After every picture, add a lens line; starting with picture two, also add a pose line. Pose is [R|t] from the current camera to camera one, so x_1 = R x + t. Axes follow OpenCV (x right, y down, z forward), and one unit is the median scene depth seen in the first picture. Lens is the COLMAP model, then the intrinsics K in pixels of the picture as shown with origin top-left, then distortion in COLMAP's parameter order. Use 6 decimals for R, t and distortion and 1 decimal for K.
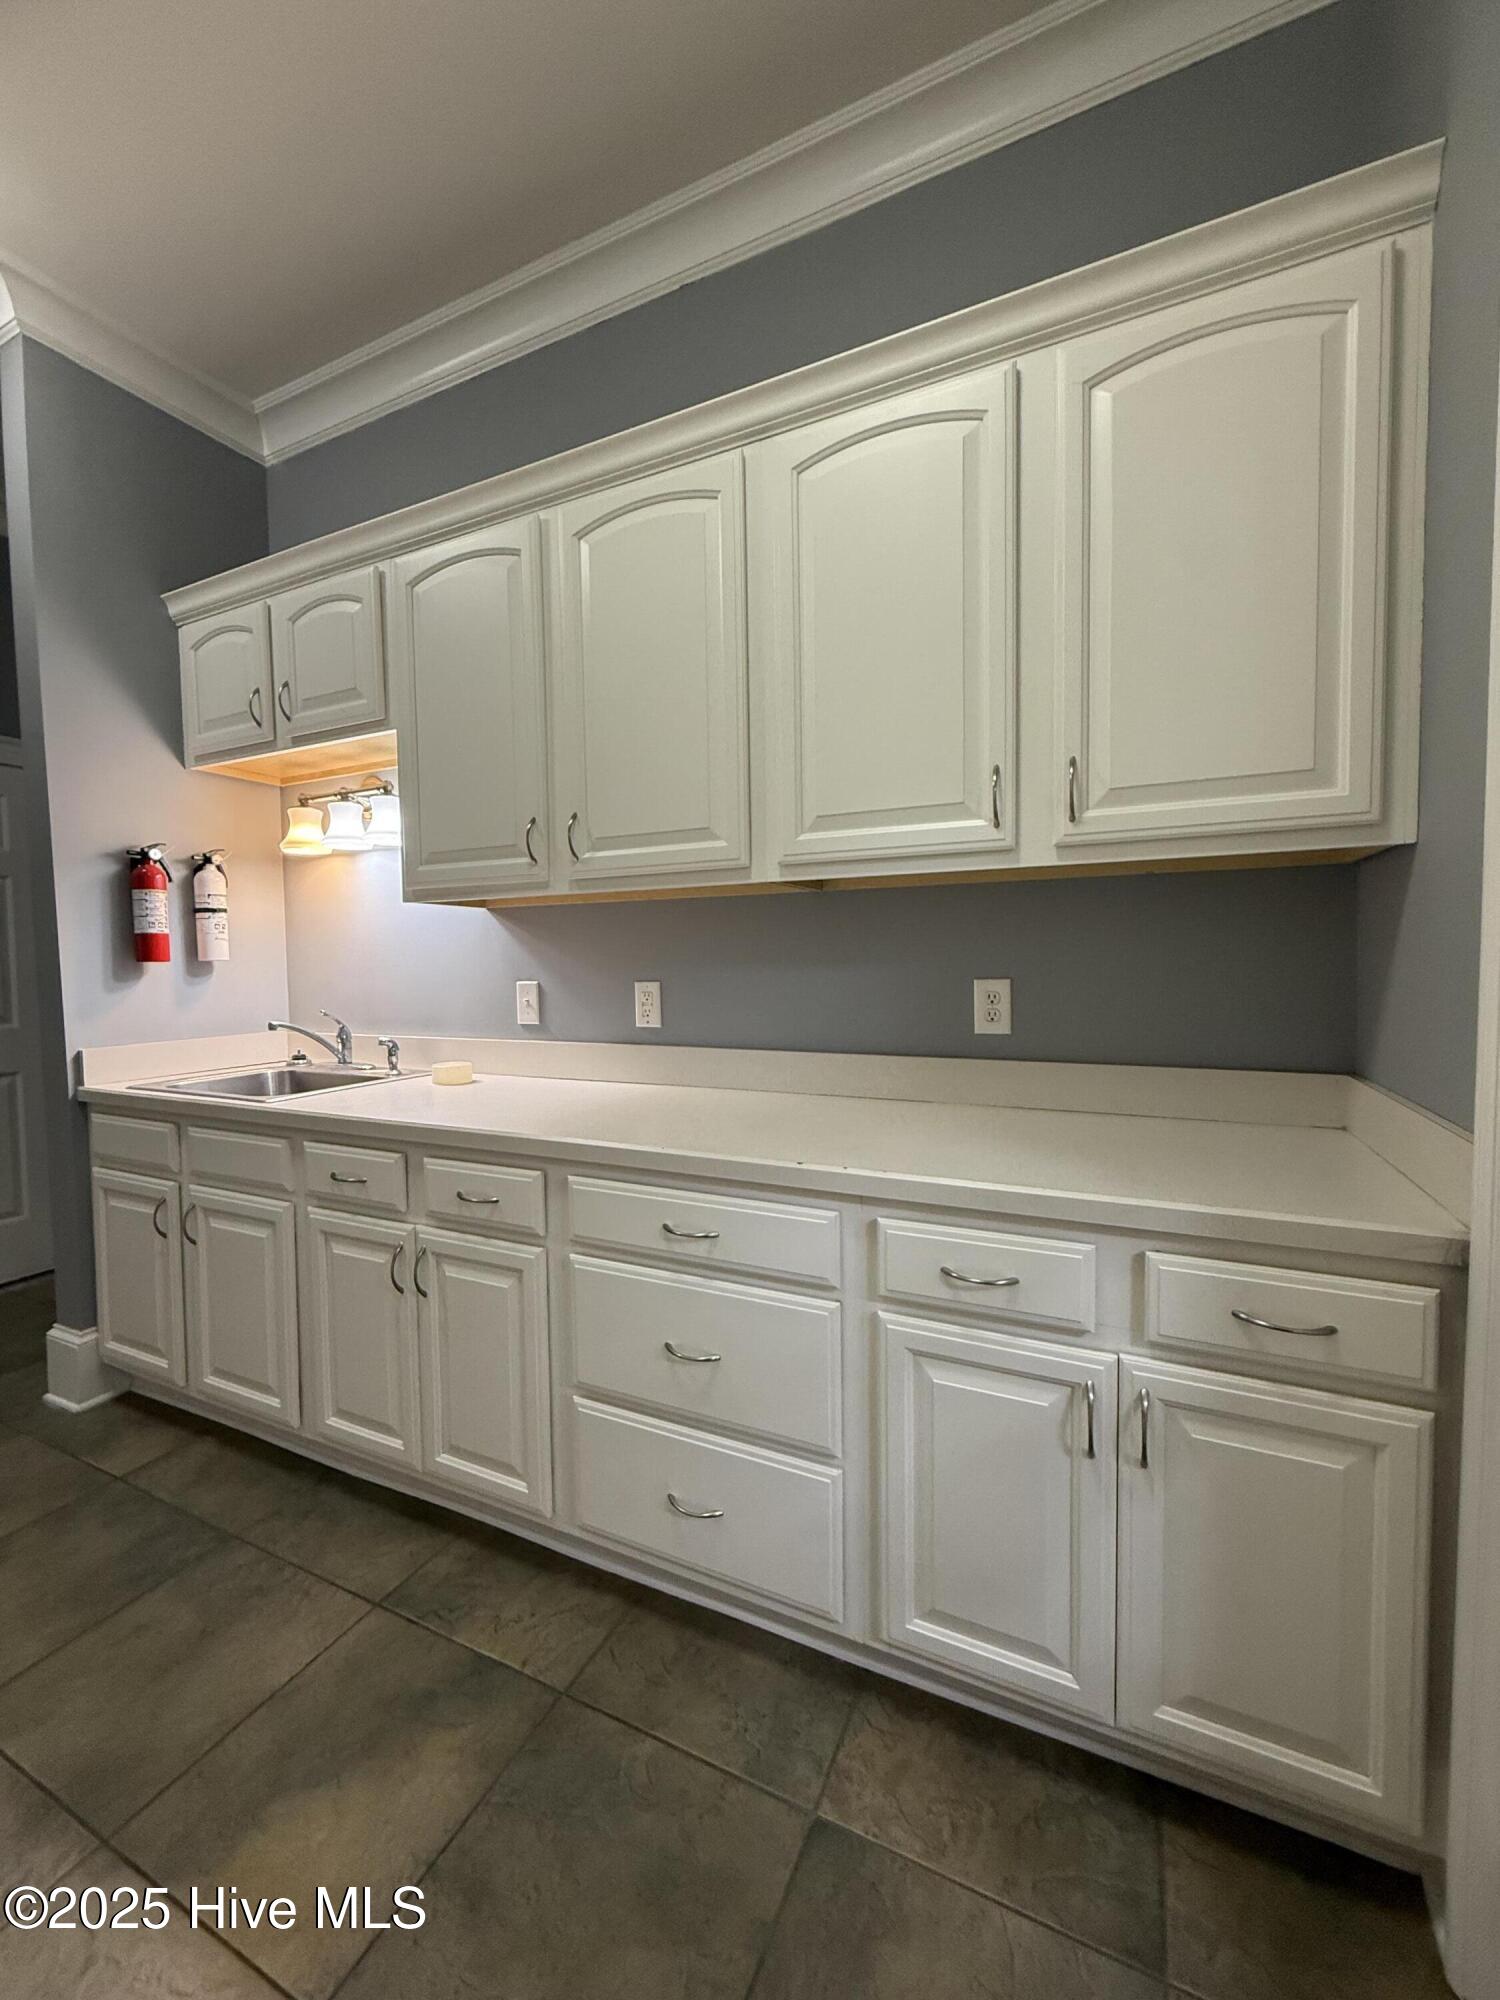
lens RADIAL K [[794.0, 0, 750.6], [0, 794.0, 997.7], [0, 0, 1]] dist [-0.000048, -0.000232]
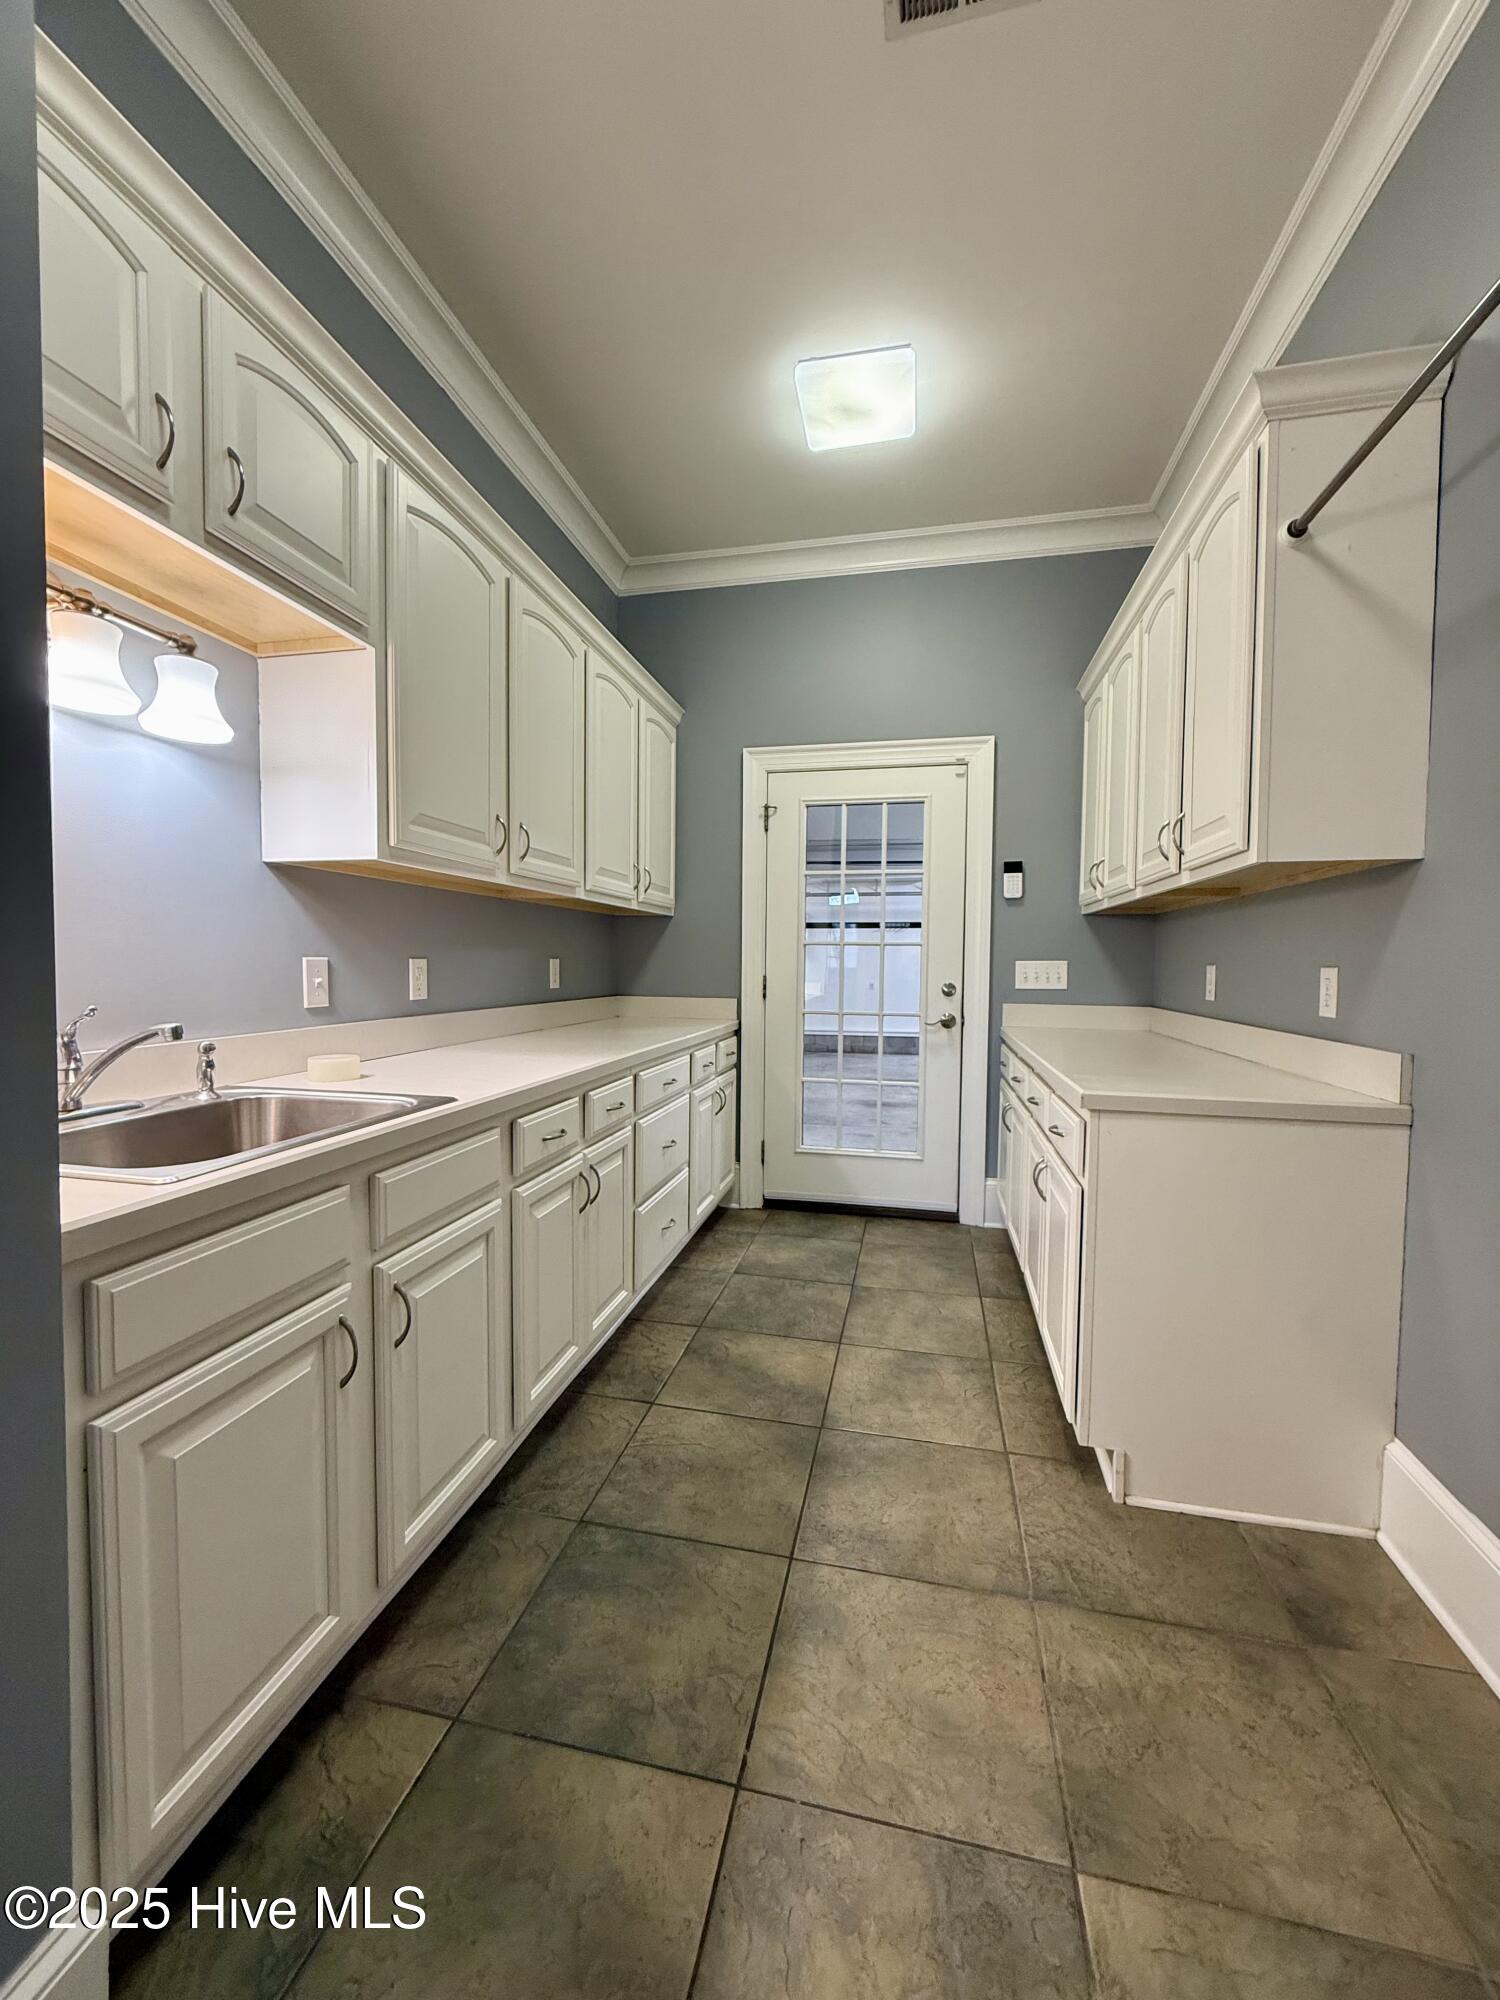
lens RADIAL K [[794.0, 0, 750.6], [0, 794.0, 997.7], [0, 0, 1]] dist [-0.000048, -0.000232]
pose [[-0.228627, -0.032719, 0.972964, -1.603932], [0.039143, 0.998318, 0.042770, 0.006393], [-0.972727, 0.047863, -0.226962, 0.976028]]
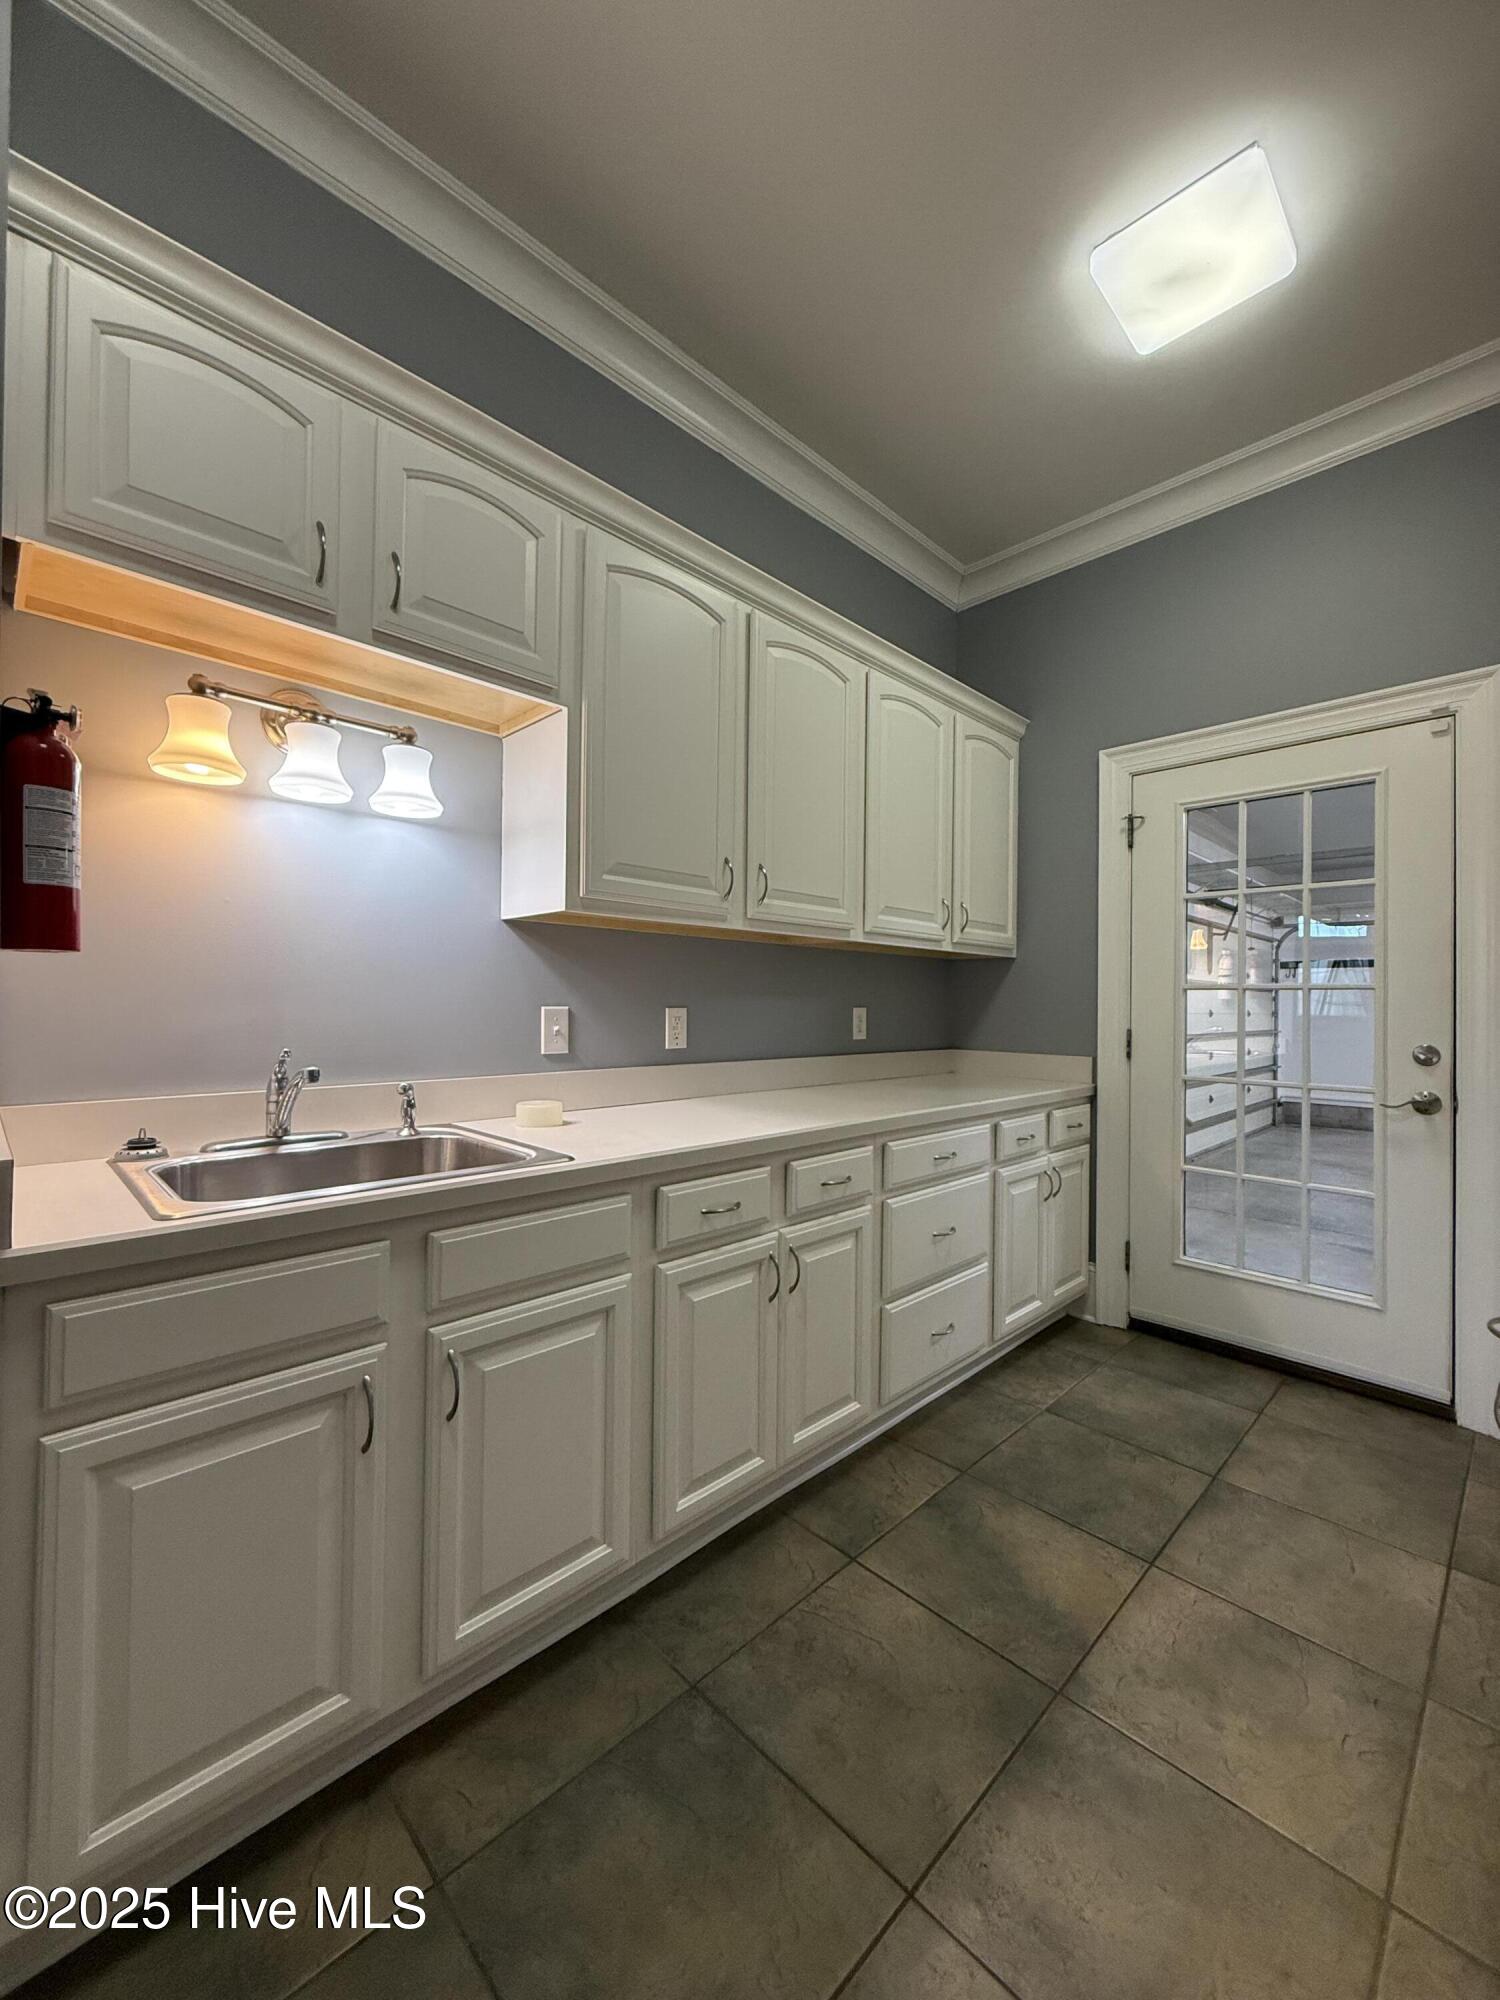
lens RADIAL K [[792.8, 0, 750.7], [0, 792.8, 996.7], [0, 0, 1]] dist [0.000962, -0.000110]
pose [[0.339041, 0.025470, 0.940427, -1.390805], [0.027783, 0.998926, -0.037071, 0.010903], [-0.940361, 0.038697, 0.337969, 0.638067]]
